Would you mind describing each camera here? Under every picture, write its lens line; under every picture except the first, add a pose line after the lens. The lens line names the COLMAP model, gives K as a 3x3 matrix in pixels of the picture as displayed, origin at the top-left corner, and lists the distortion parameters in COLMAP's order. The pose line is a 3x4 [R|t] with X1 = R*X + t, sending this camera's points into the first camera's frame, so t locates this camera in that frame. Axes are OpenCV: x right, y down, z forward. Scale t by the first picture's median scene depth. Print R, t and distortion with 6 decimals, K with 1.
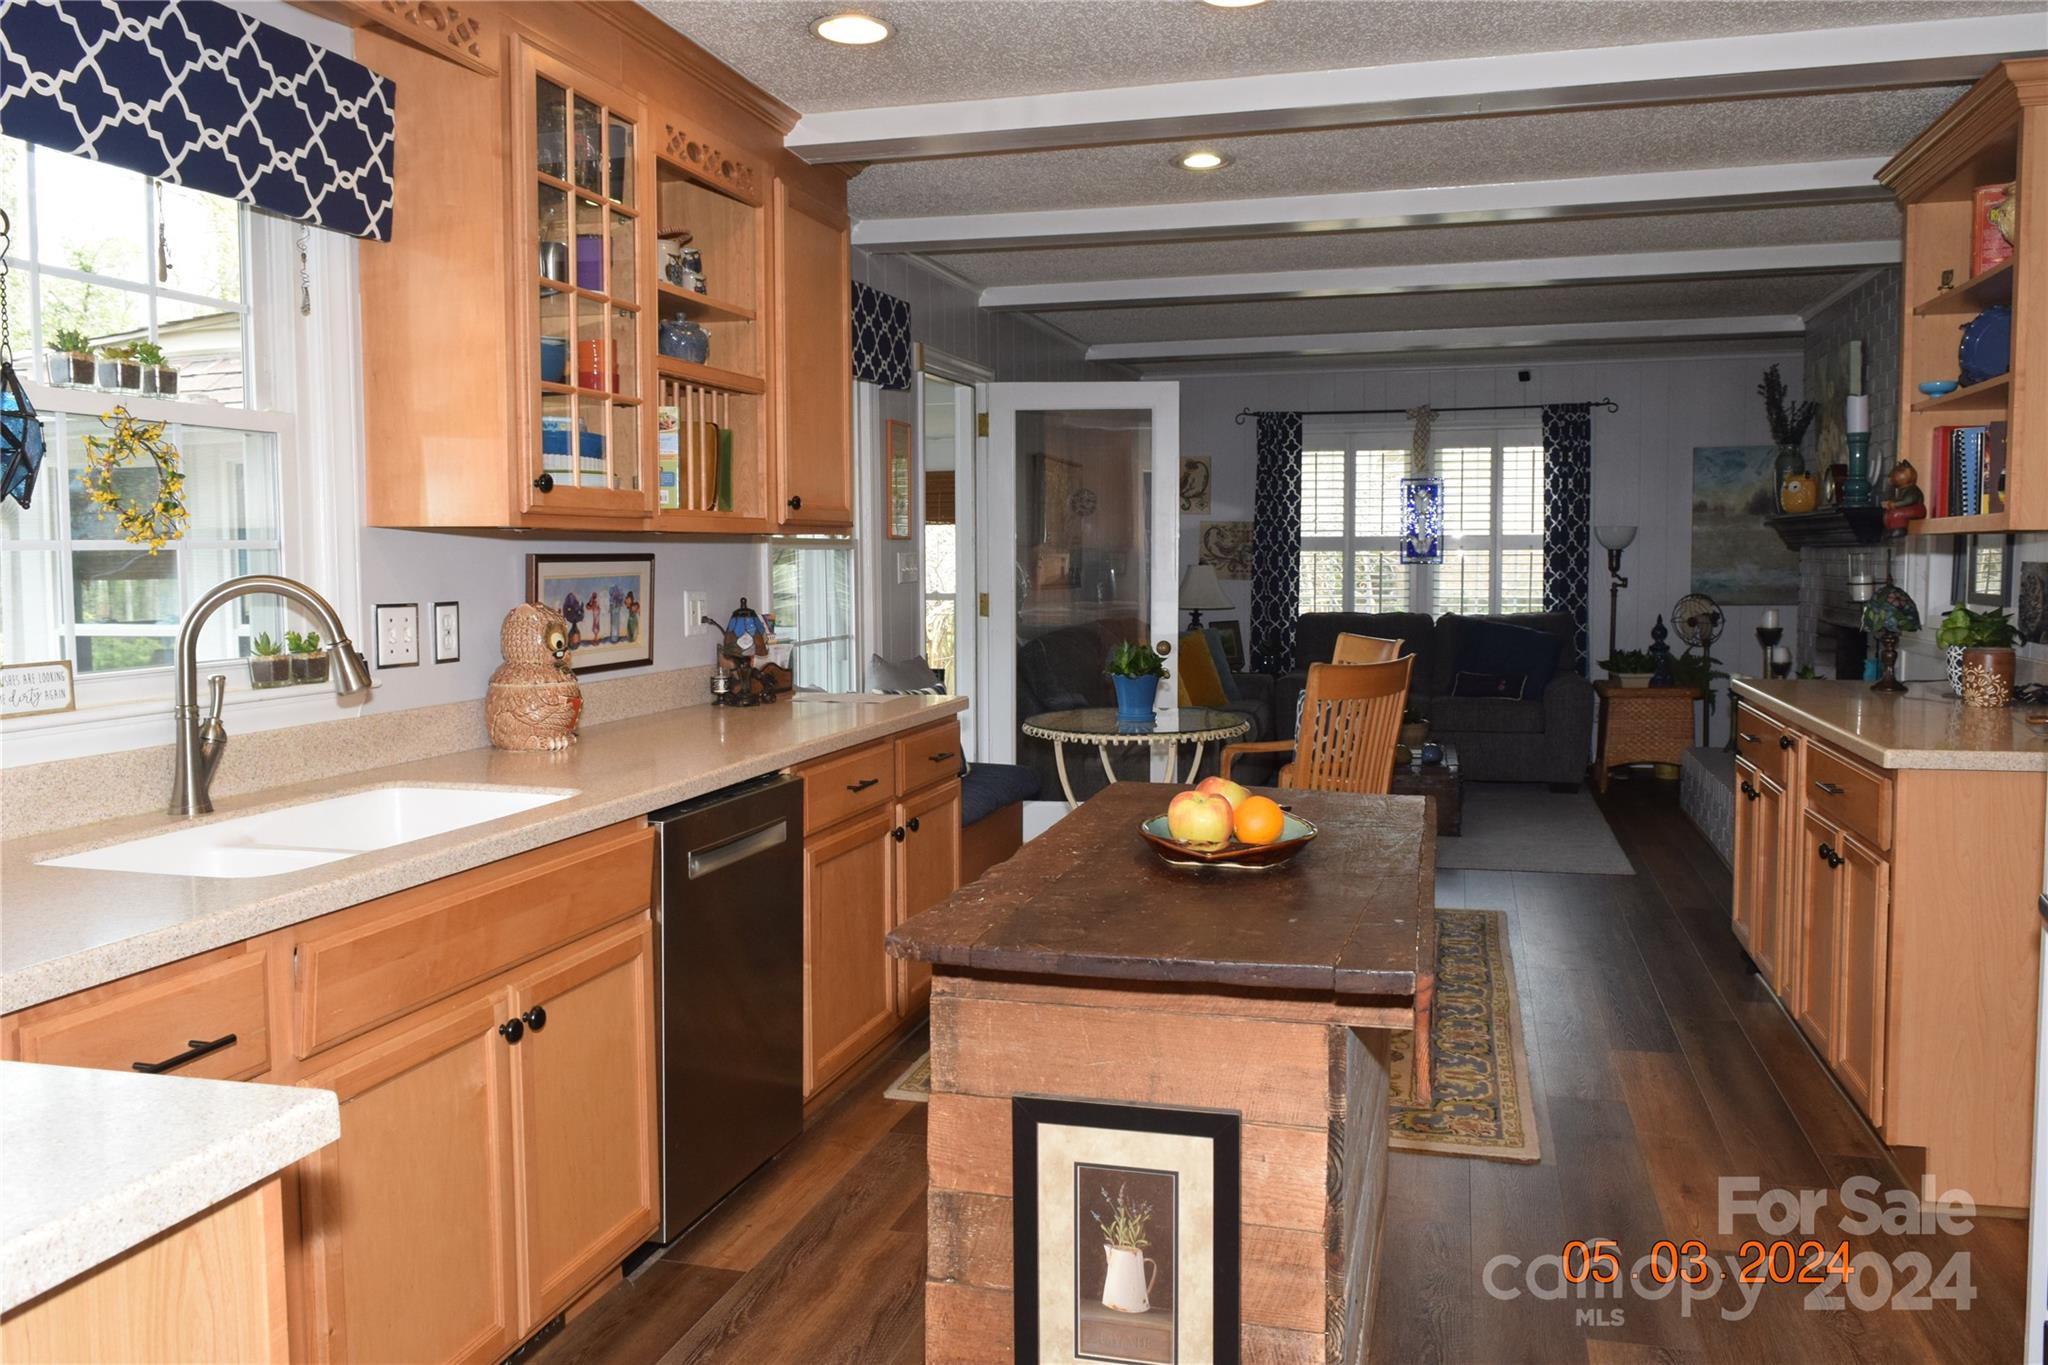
lens RADIAL K [[1585.6, 0, 1029.6], [0, 1585.6, 672.3], [0, 0, 1]] dist [-0.019980, 0.008218]
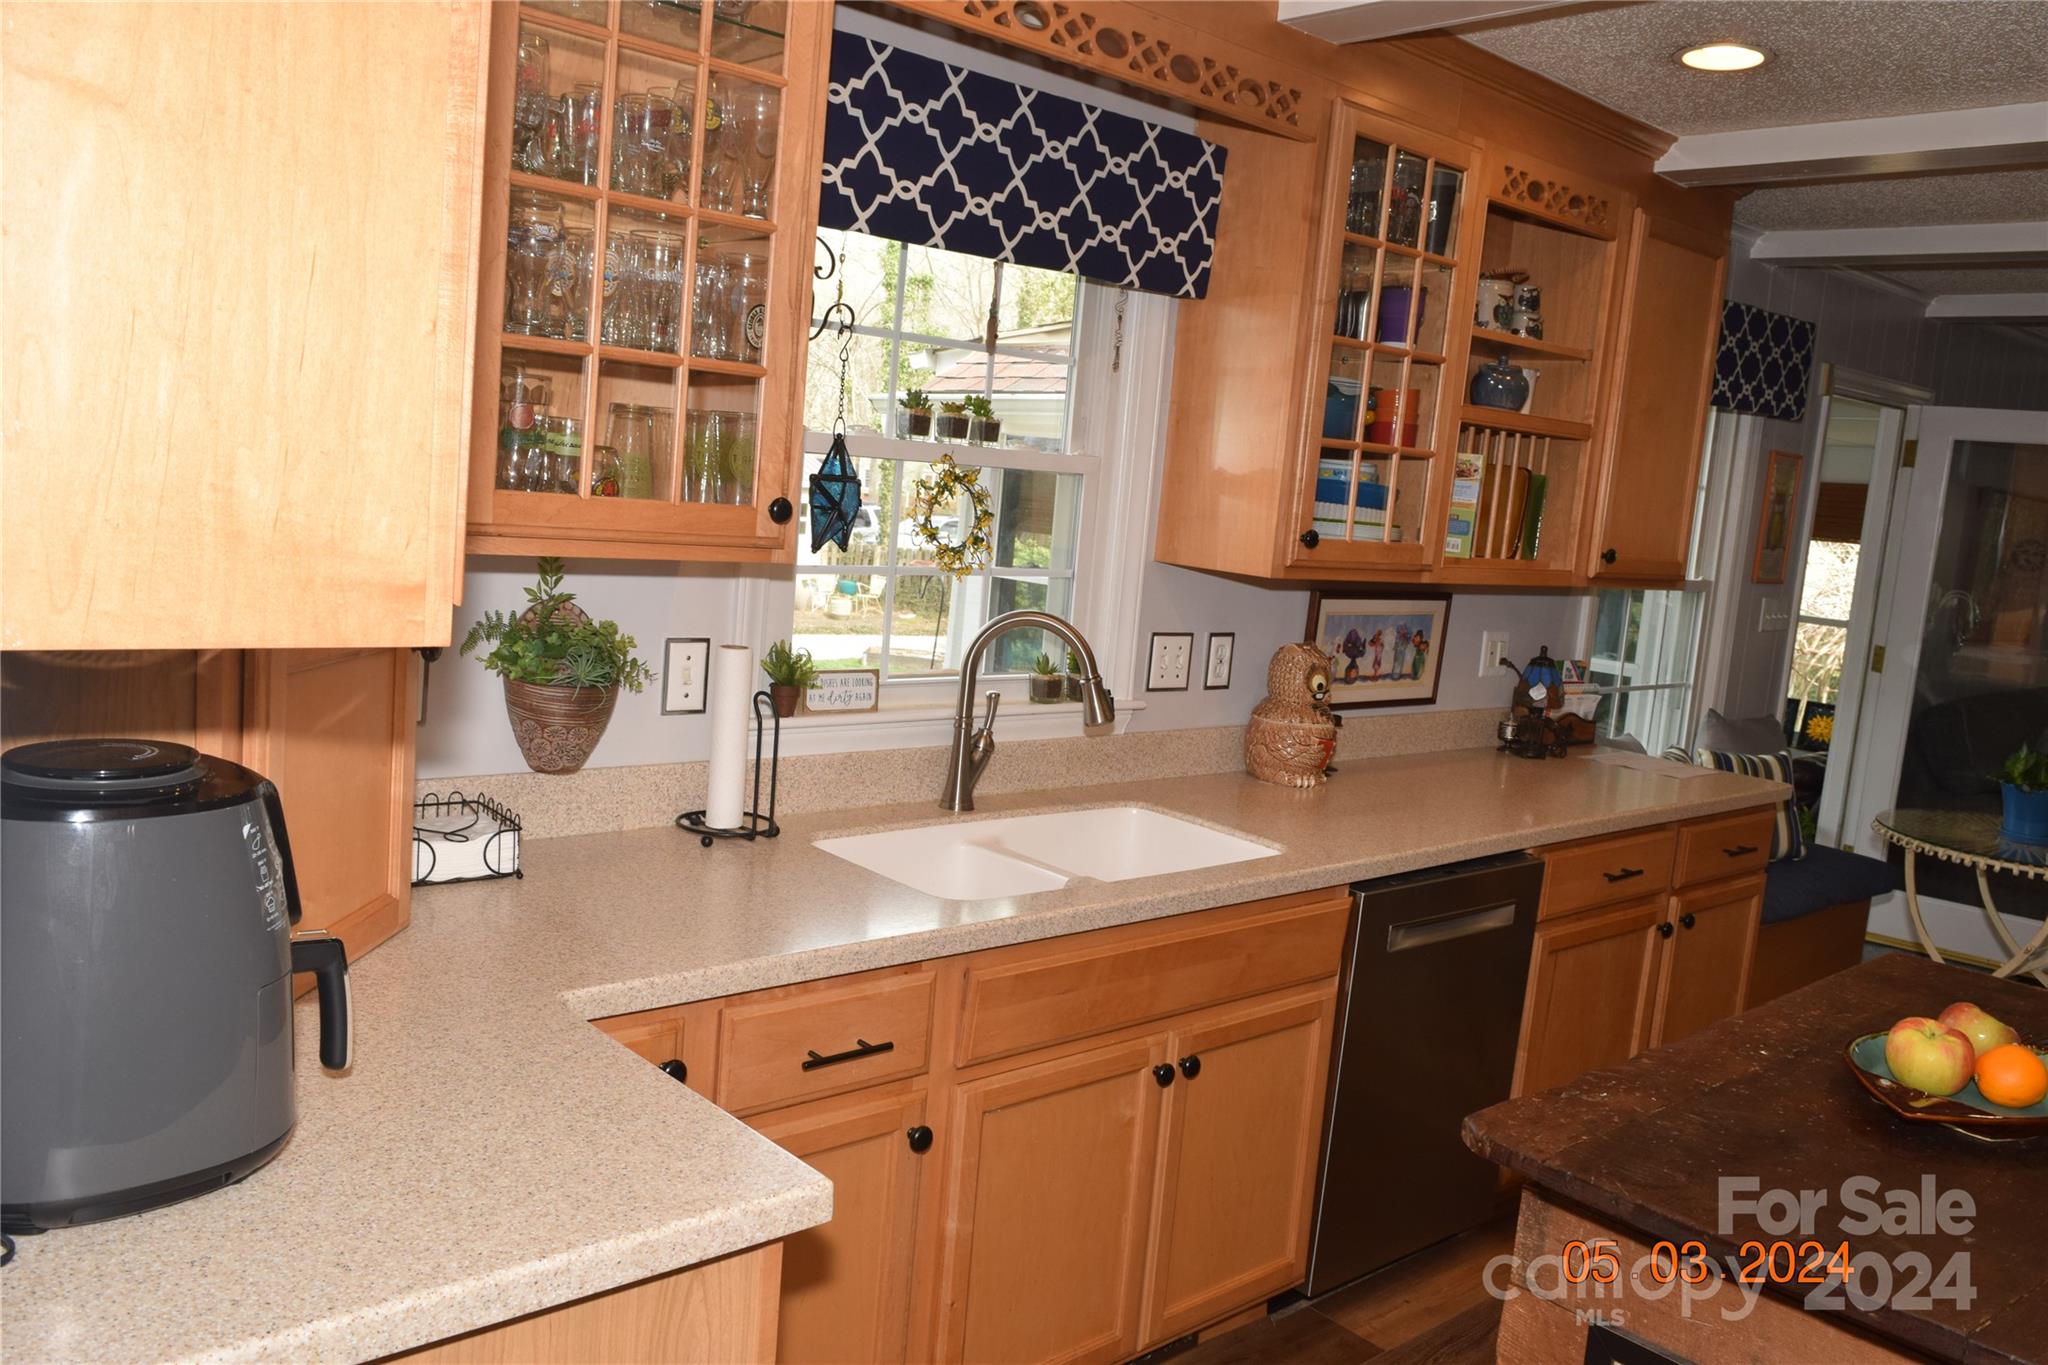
lens RADIAL K [[1585.6, 0, 1021.8], [0, 1585.6, 677.0], [0, 0, 1]] dist [-0.019980, 0.008218]
pose [[0.834926, 0.145121, -0.530885, 0.096207], [-0.127697, 0.989367, 0.069620, -0.080189], [0.535343, 0.009665, 0.844579, 0.036209]]
